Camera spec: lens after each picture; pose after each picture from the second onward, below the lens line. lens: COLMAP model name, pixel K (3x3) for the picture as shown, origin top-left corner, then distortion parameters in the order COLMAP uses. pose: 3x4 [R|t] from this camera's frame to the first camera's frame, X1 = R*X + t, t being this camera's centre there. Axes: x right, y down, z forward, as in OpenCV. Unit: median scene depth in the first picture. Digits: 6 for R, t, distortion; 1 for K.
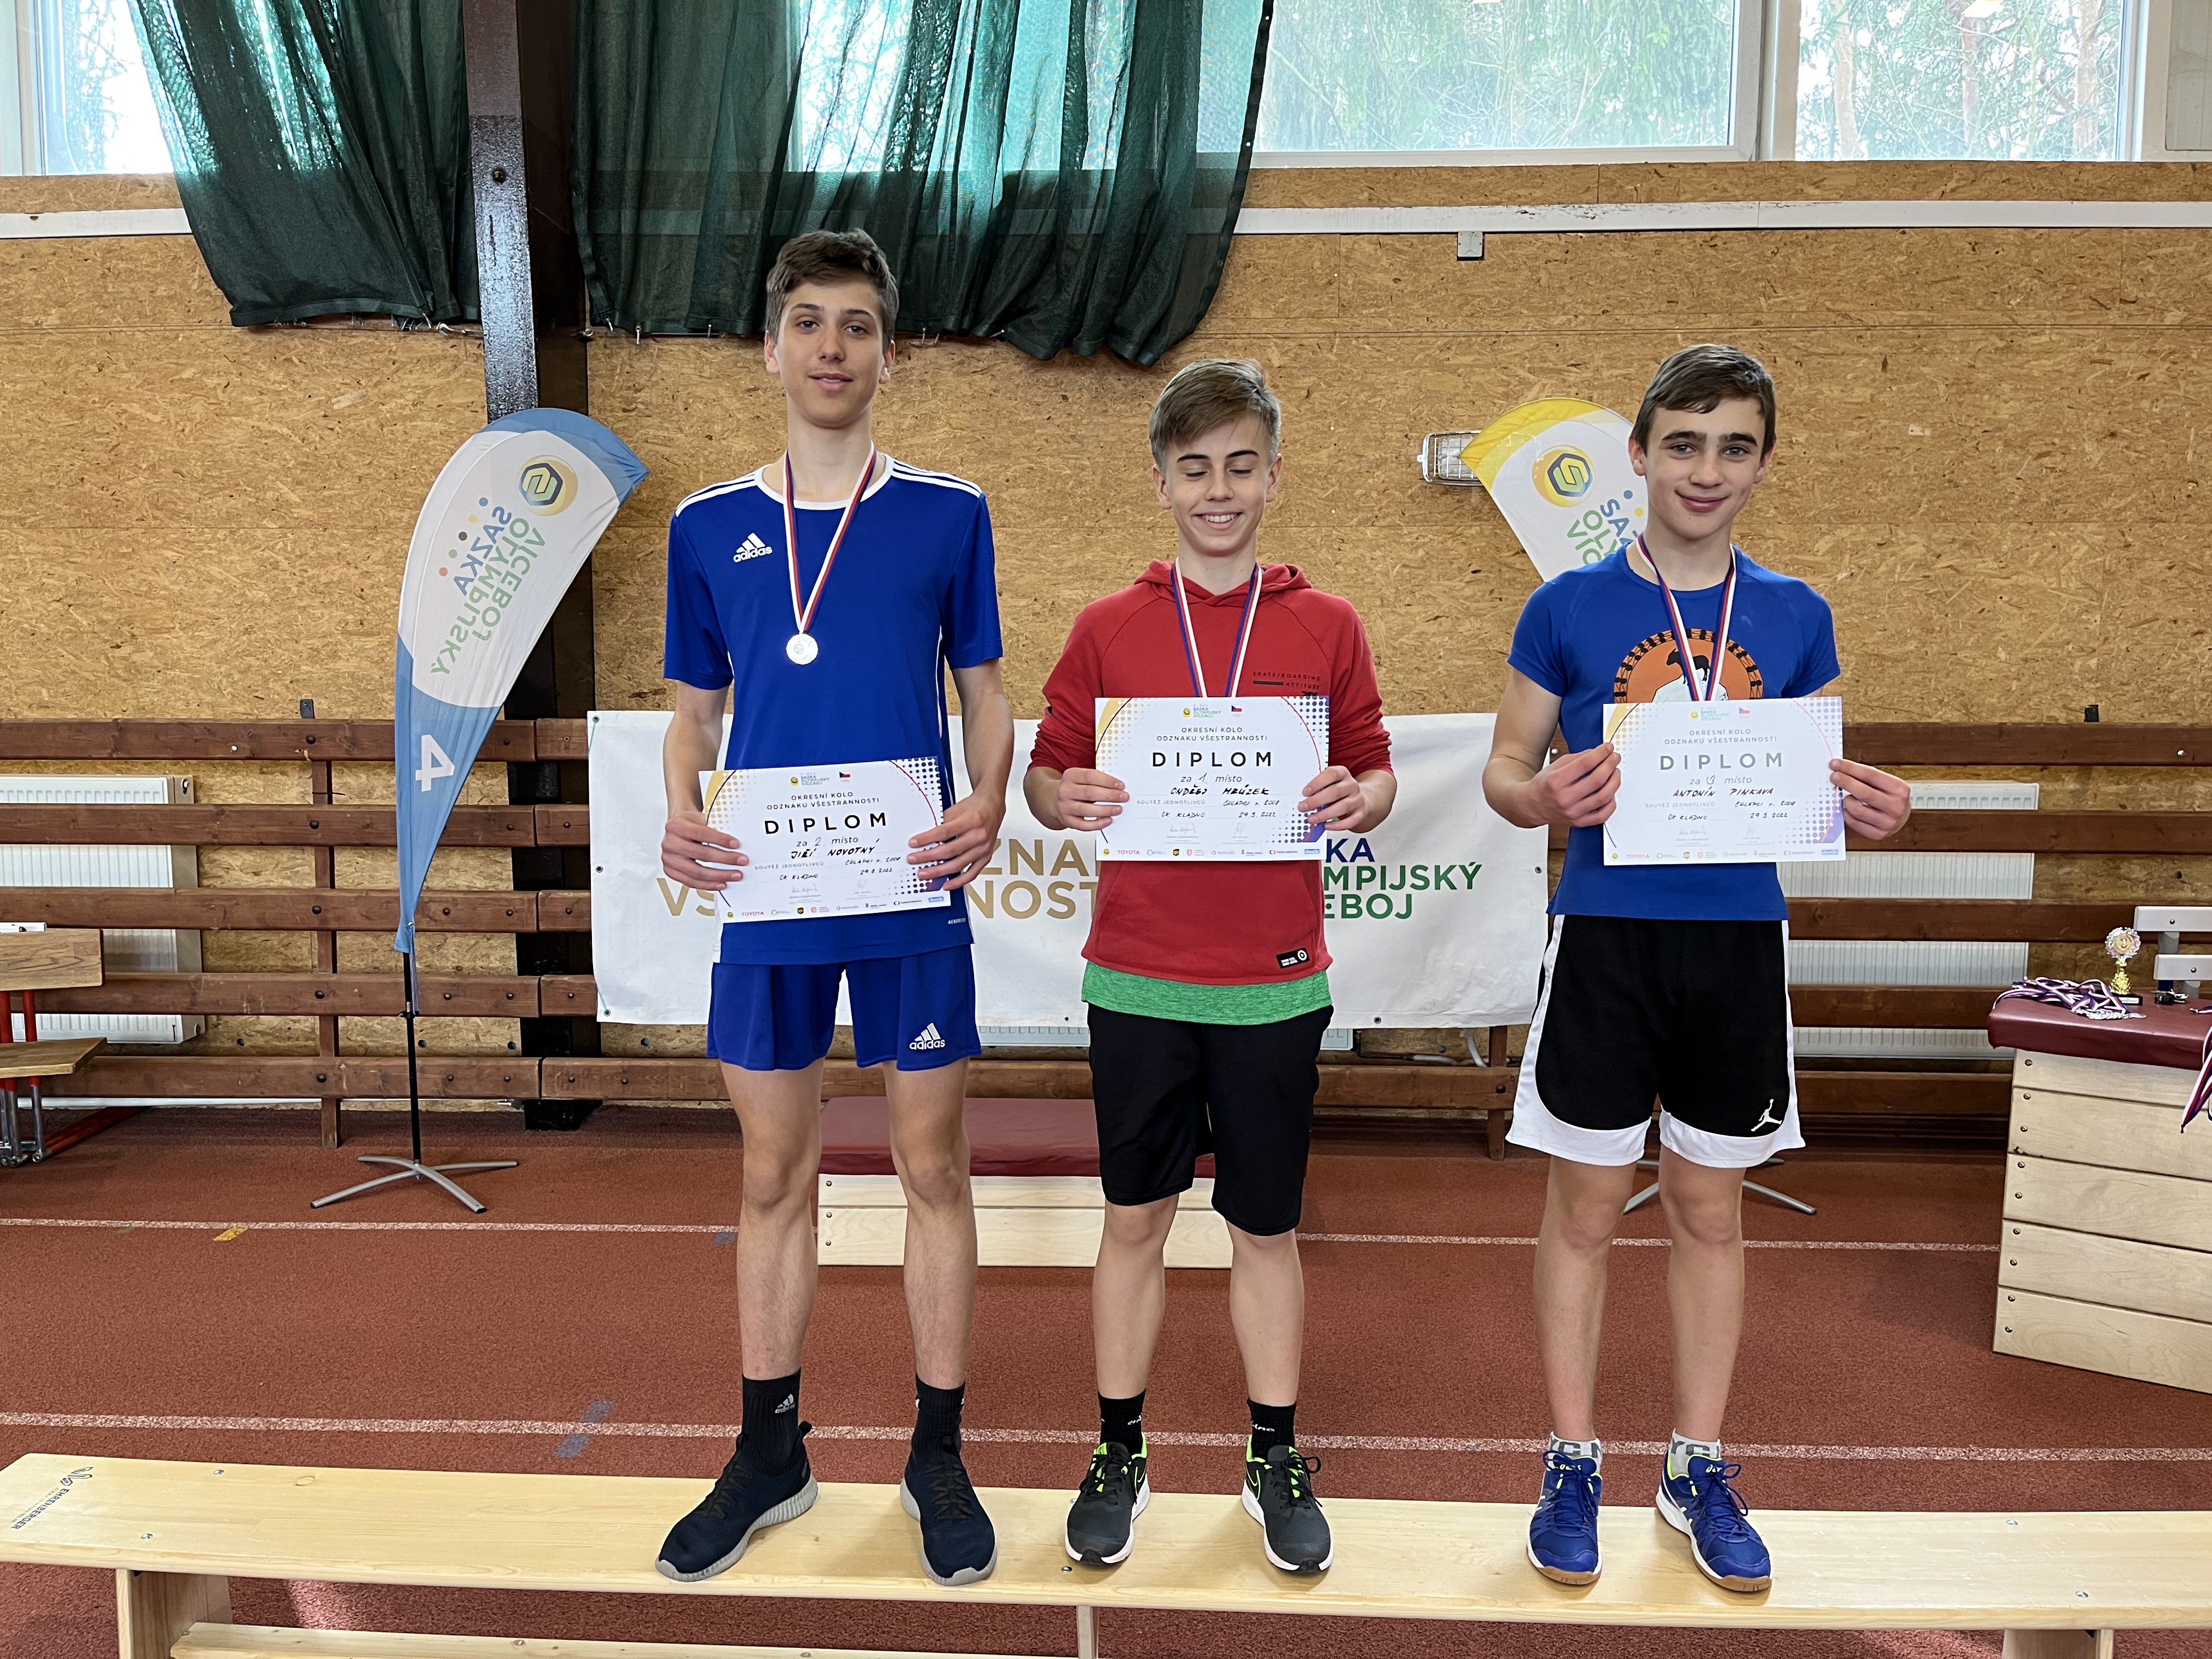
lens RADIAL K [[1709.3, 0, 1097.1], [0, 1709.3, 834.7], [0, 0, 1]] dist [0.072111, -0.098693]
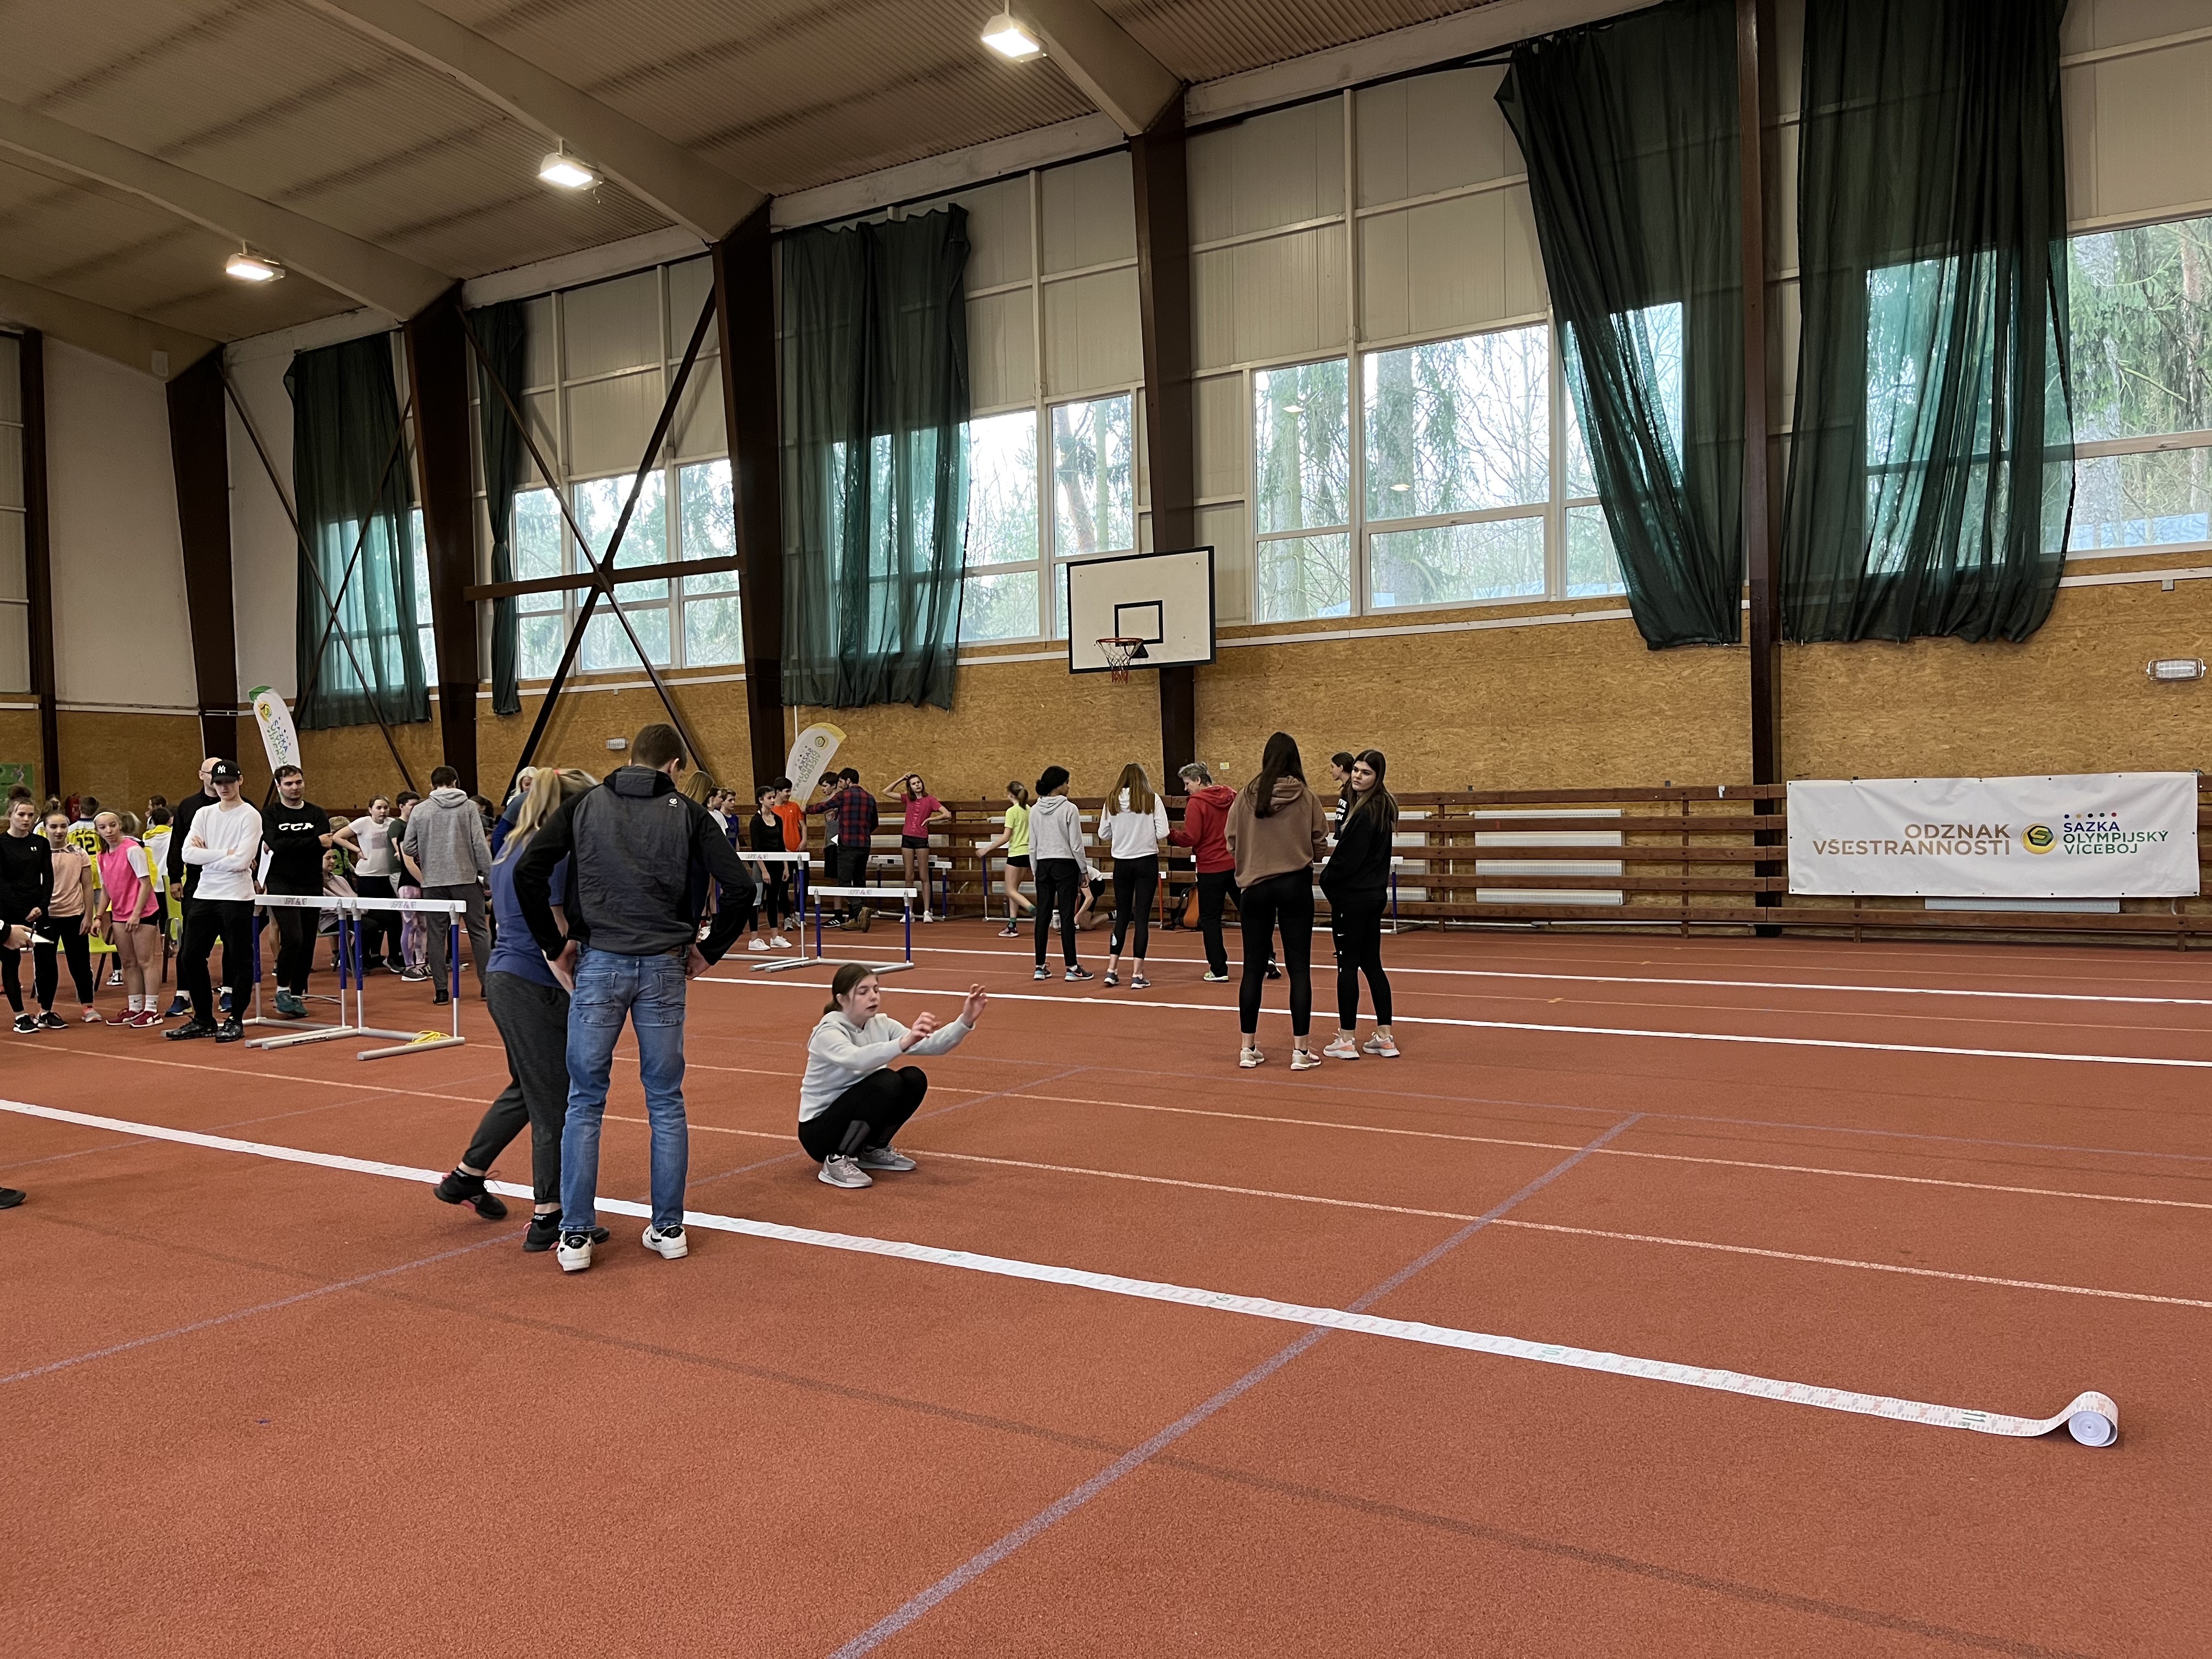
lens RADIAL K [[1709.3, 0, 1077.9], [0, 1709.3, 835.4], [0, 0, 1]] dist [0.072111, -0.098693]
pose [[0.860755, -0.007455, -0.508965, 0.131890], [-0.028260, 0.997651, -0.062407, 0.214482], [0.508234, 0.068100, 0.858522, -1.896324]]
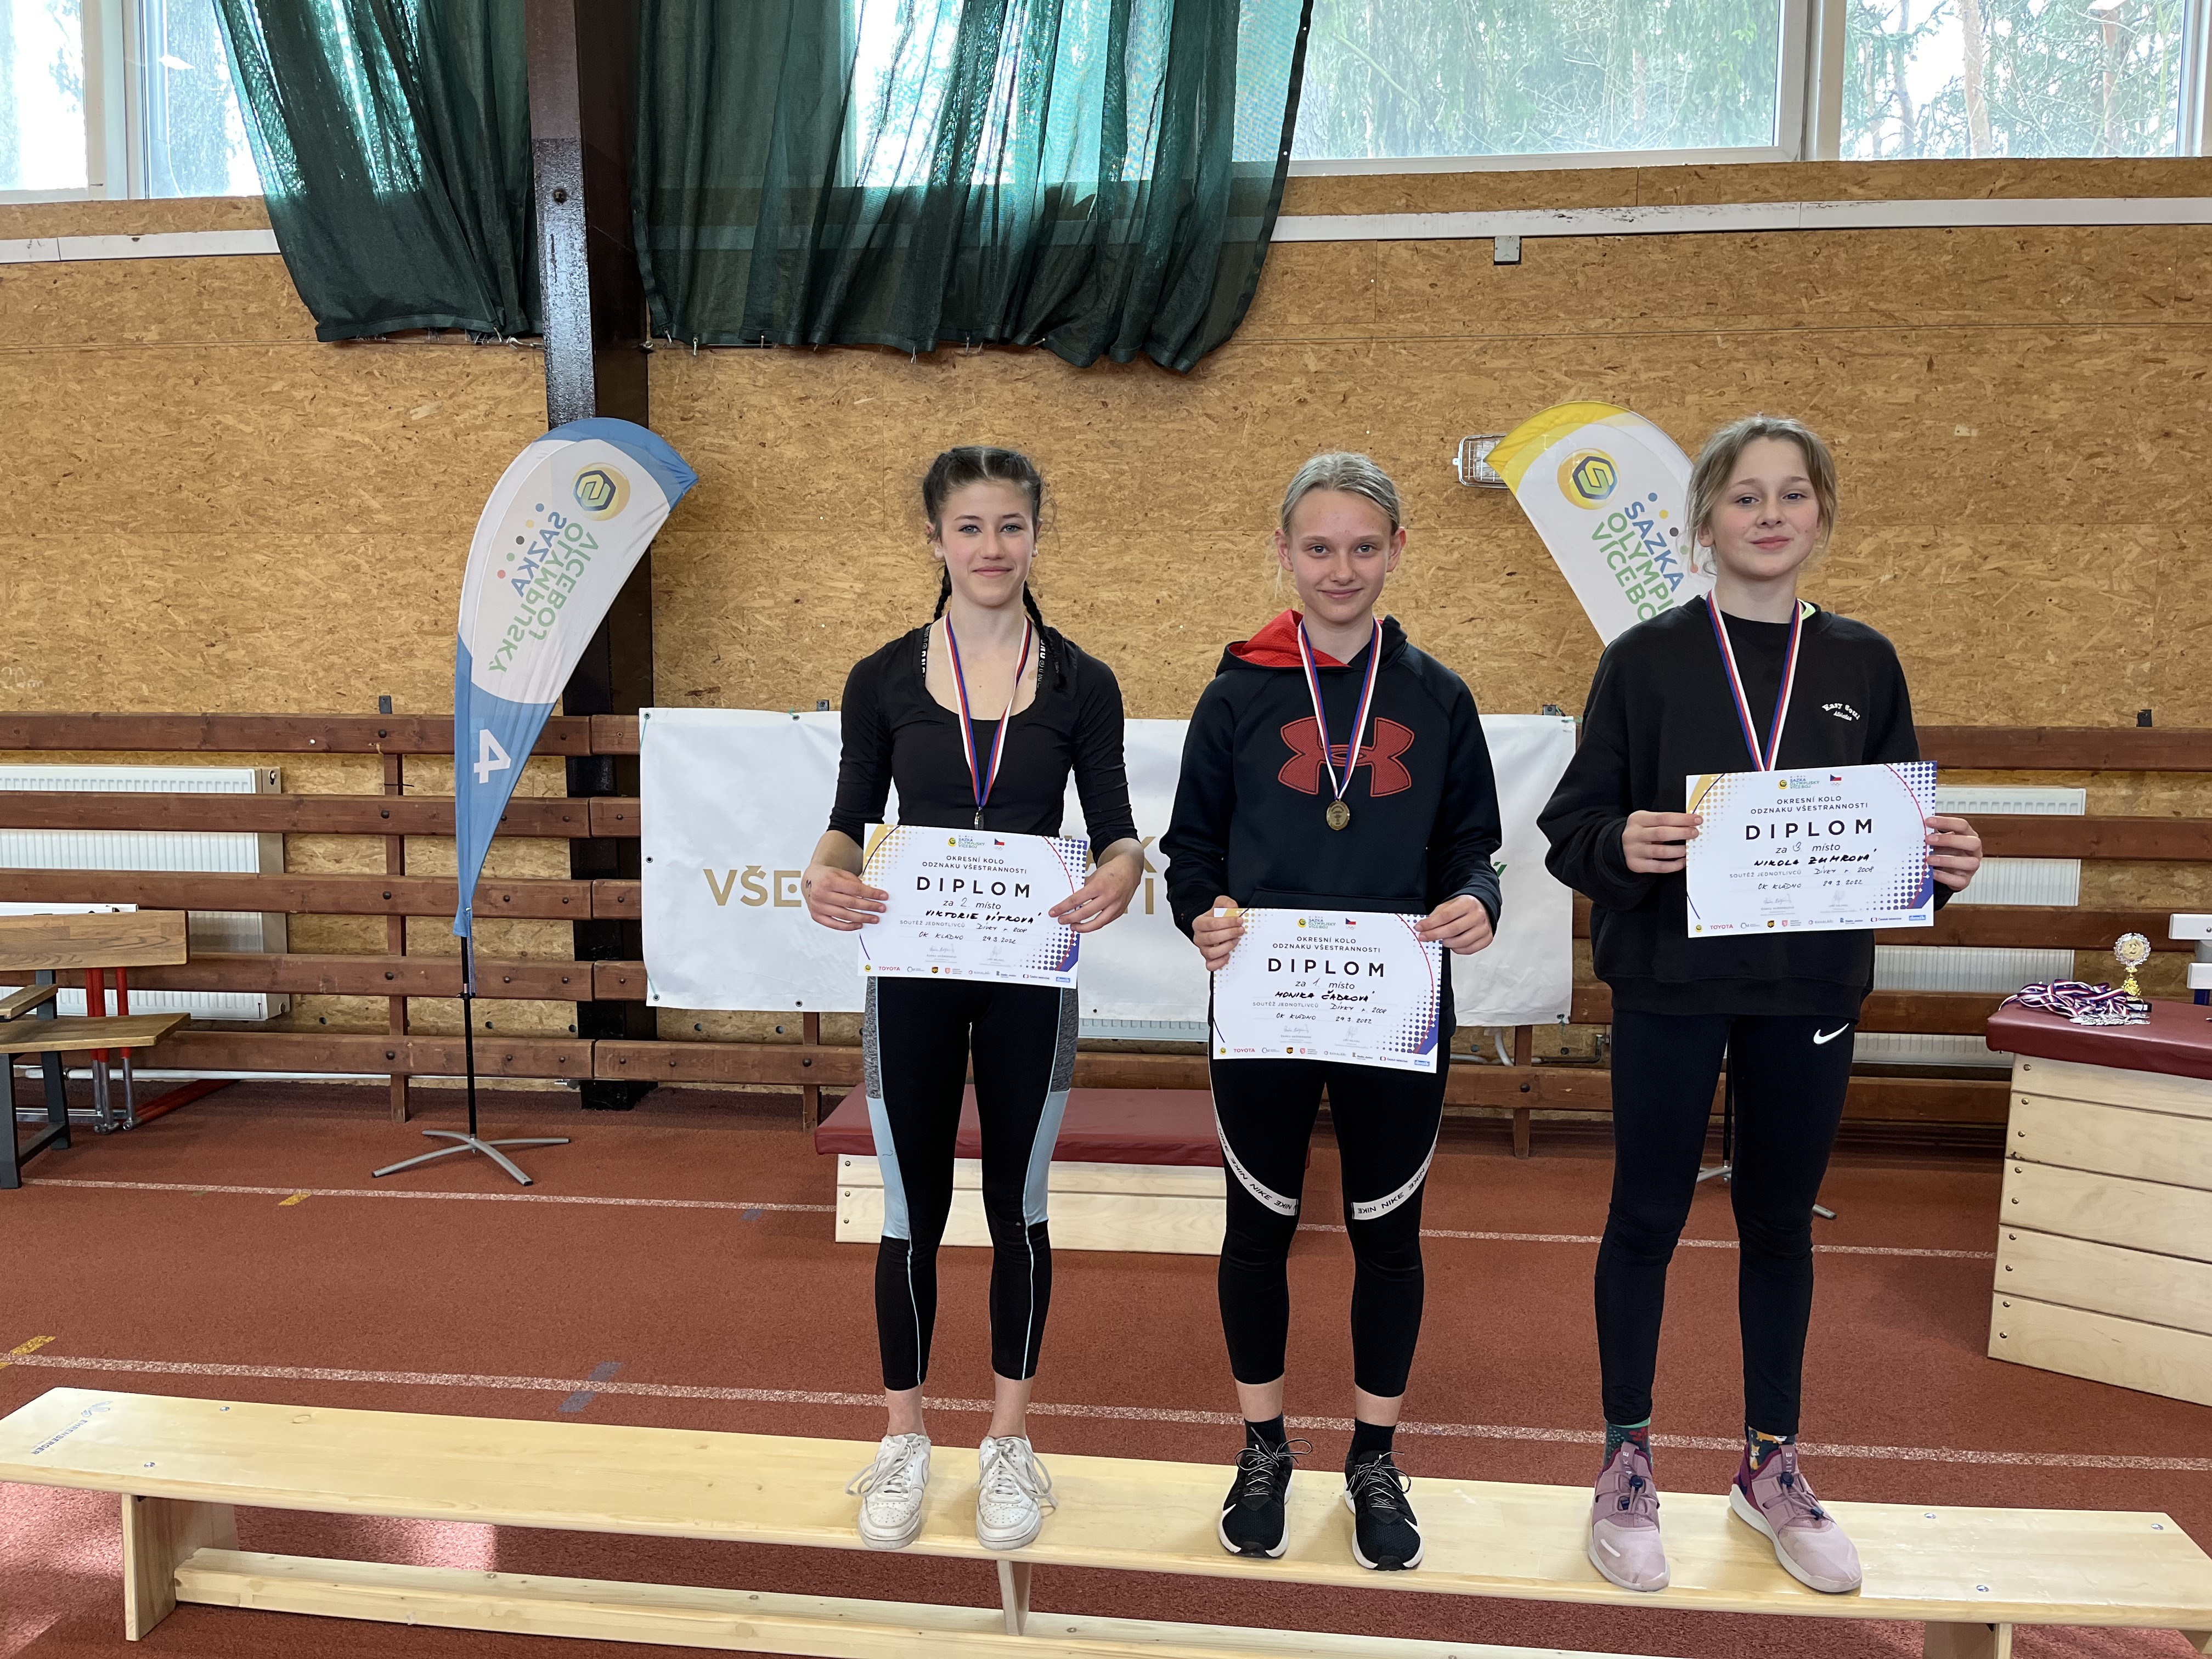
lens RADIAL K [[1709.3, 0, 1101.8], [0, 1709.3, 833.5], [0, 0, 1]] dist [0.072111, -0.098693]
pose [[0.997688, 0.010025, -0.067218, 0.051611], [-0.010179, 0.999946, -0.001956, 0.003292], [0.067195, 0.002635, 0.997736, -0.019368]]
